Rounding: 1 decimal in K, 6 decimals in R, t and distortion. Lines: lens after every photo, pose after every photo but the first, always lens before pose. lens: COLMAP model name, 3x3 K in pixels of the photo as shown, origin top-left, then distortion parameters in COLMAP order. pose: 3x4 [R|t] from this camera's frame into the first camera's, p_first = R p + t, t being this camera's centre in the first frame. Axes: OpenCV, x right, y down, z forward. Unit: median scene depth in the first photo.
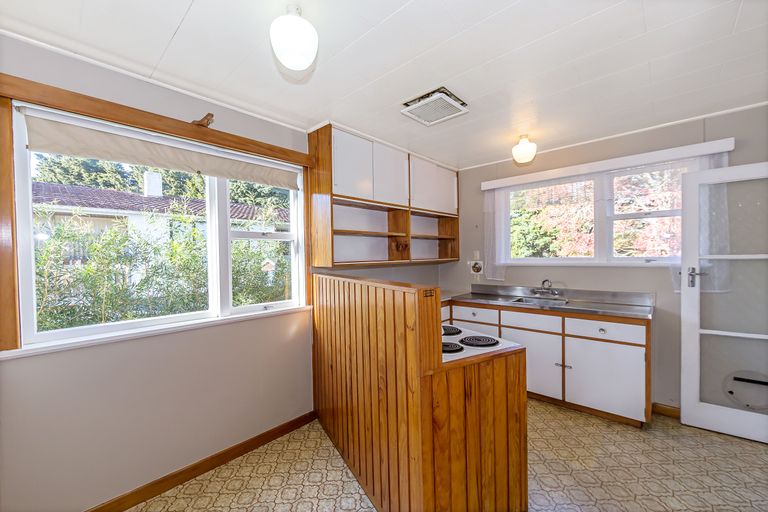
lens RADIAL K [[310.7, 0, 384.0], [0, 310.7, 256.0], [0, 0, 1]] dist [-0.002057, -0.000665]
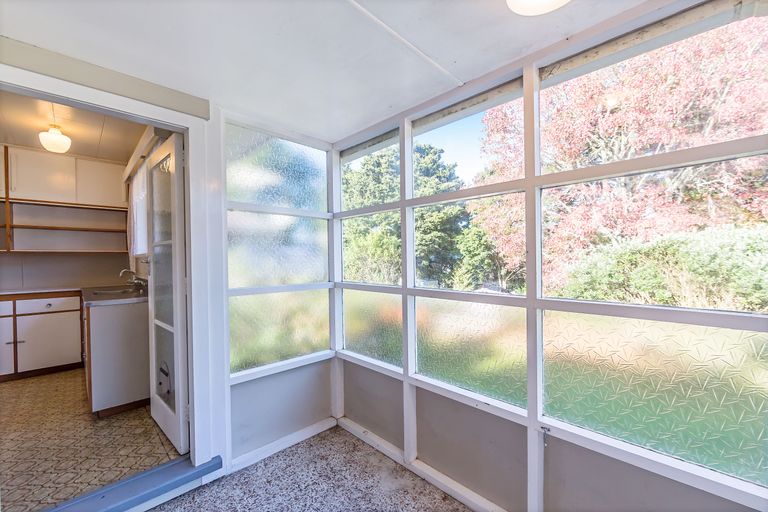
lens RADIAL K [[310.7, 0, 384.0], [0, 310.7, 256.0], [0, 0, 1]] dist [-0.002057, -0.000665]
pose [[0.998788, 0.010013, -0.048194, 1.636044], [-0.010361, 0.999922, -0.006975, 0.033794], [0.048120, 0.007466, 0.998814, 0.049444]]
